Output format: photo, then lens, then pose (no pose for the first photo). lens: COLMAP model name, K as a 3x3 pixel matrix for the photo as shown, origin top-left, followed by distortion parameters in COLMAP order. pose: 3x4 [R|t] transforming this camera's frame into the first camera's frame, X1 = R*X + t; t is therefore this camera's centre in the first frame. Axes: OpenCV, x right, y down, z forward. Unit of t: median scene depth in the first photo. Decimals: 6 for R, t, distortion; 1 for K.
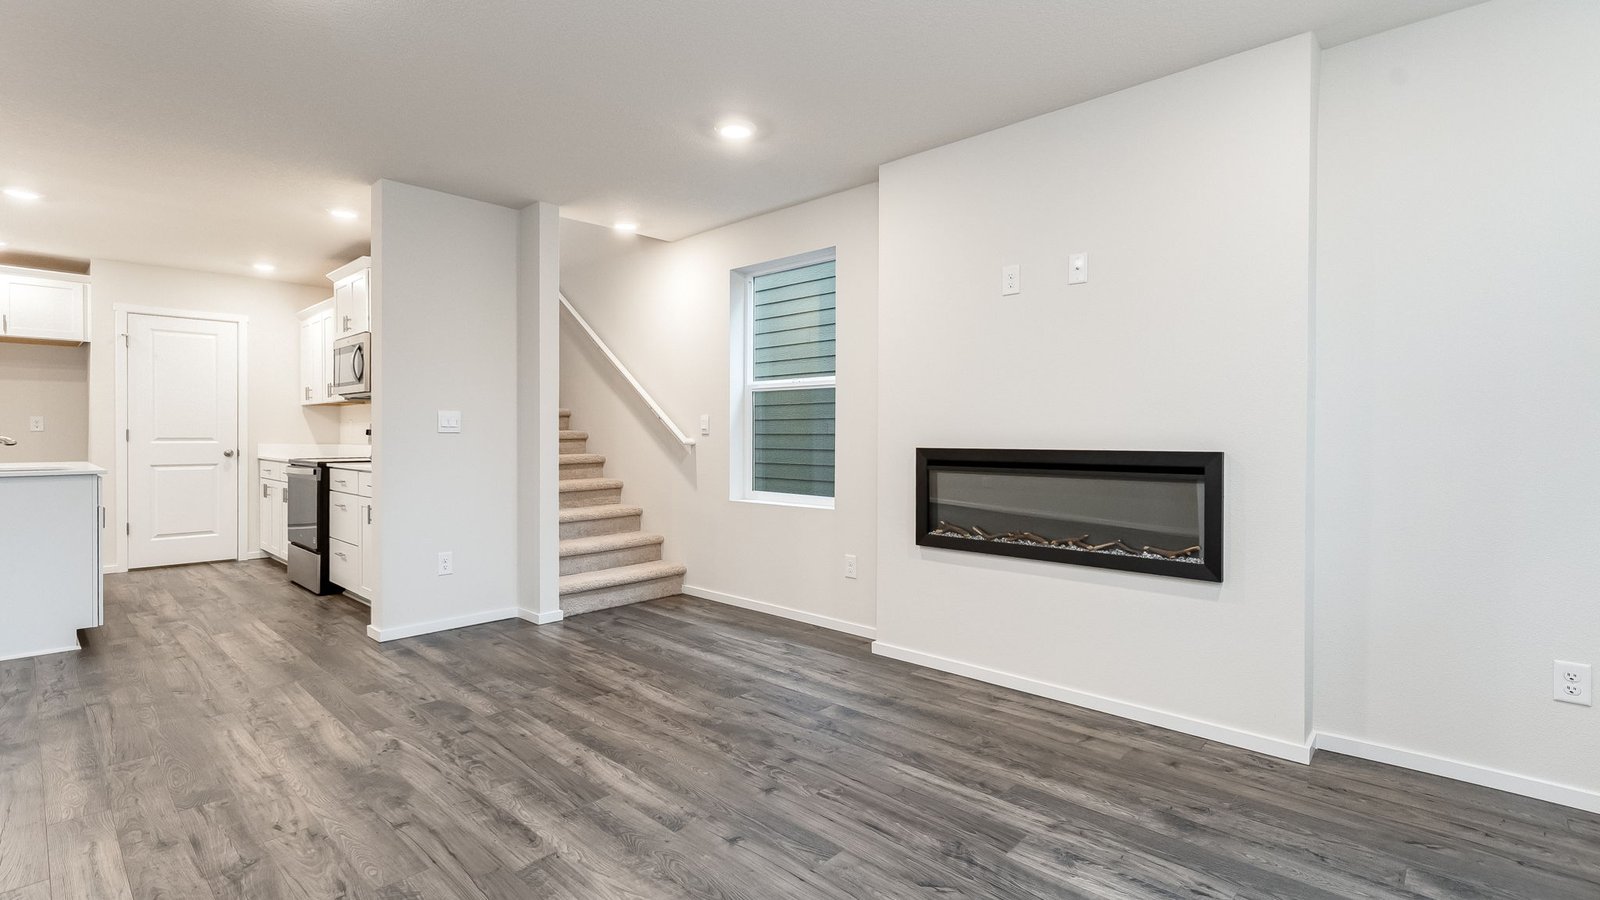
lens RADIAL K [[743.3, 0, 784.5], [0, 743.3, 447.9], [0, 0, 1]] dist [-0.007124, 0.000602]
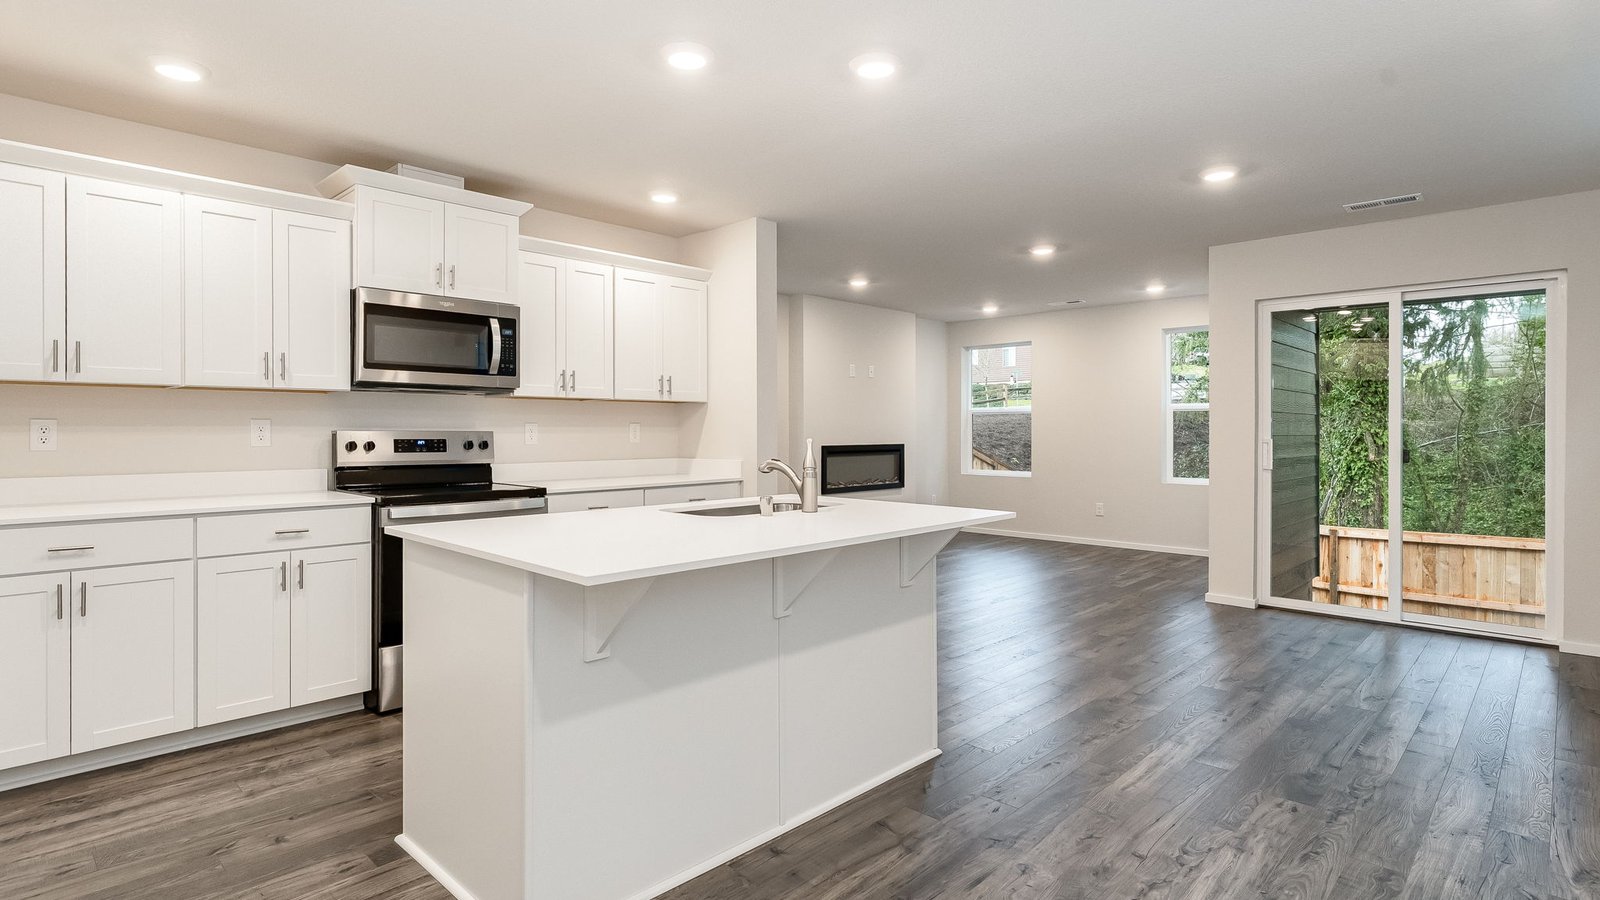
lens RADIAL K [[807.2, 0, 789.9], [0, 807.2, 443.8], [0, 0, 1]] dist [-0.002938, 0.000306]
pose [[0.006466, -0.017507, 0.999826, -2.190057], [0.020230, 0.999644, 0.017373, -0.049293], [-0.999774, 0.020114, 0.006818, 1.185086]]
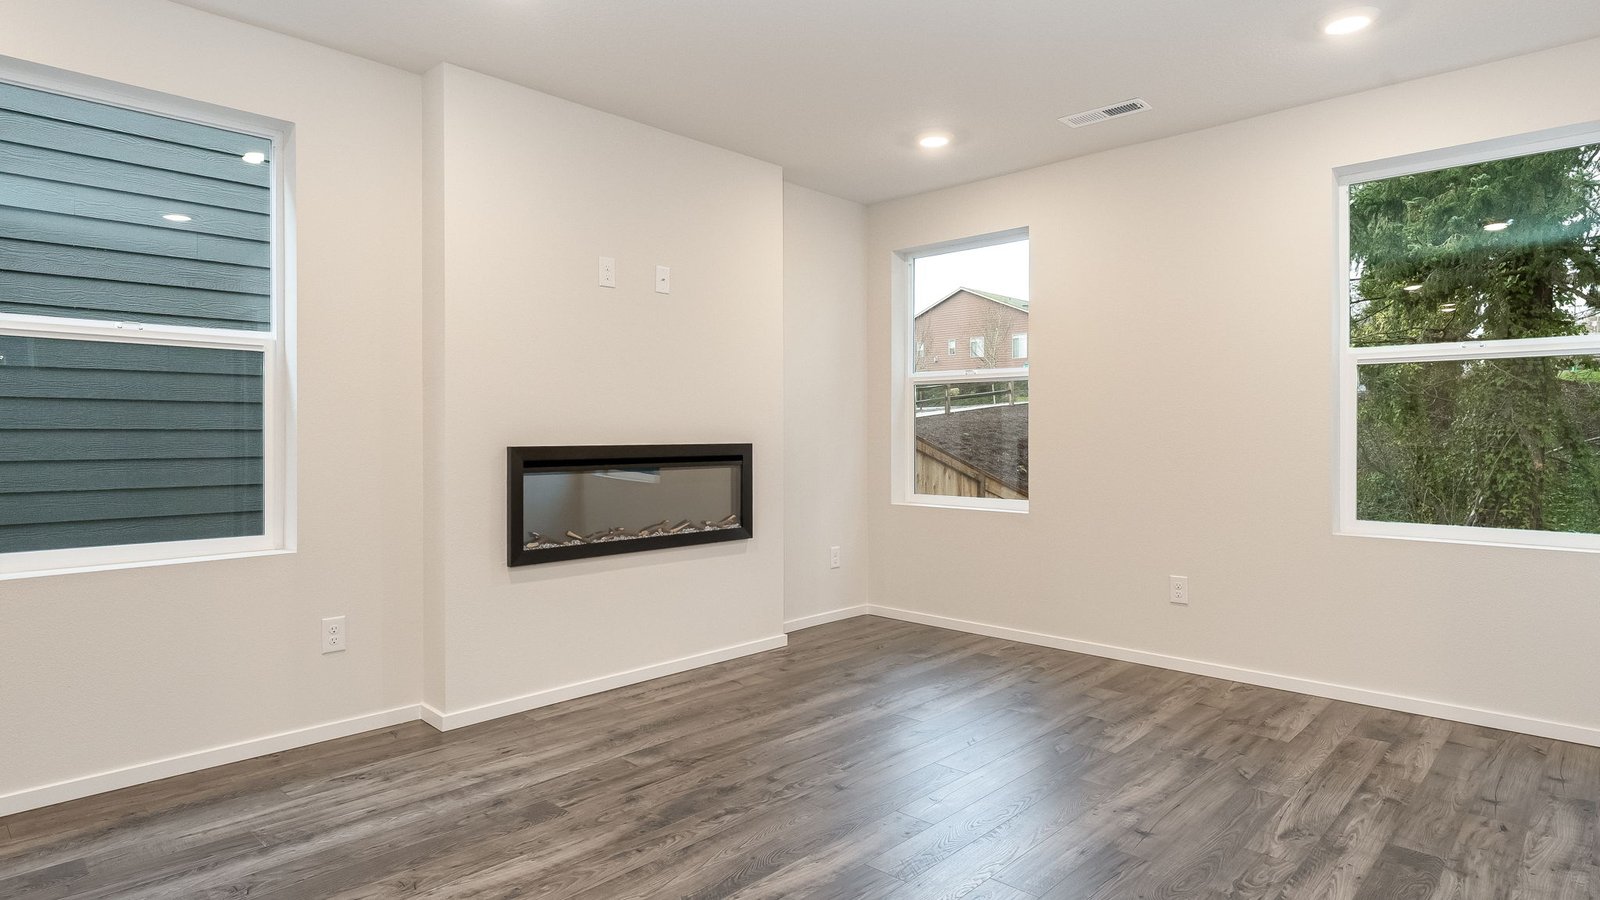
lens RADIAL K [[876.7, 0, 793.3], [0, 876.7, 453.1], [0, 0, 1]] dist [0.002259, 0.000254]
pose [[-0.004346, -0.023167, 0.999722, -0.854596], [0.020406, 0.999521, 0.023251, -0.009691], [-0.999782, 0.020502, -0.003871, 0.766851]]
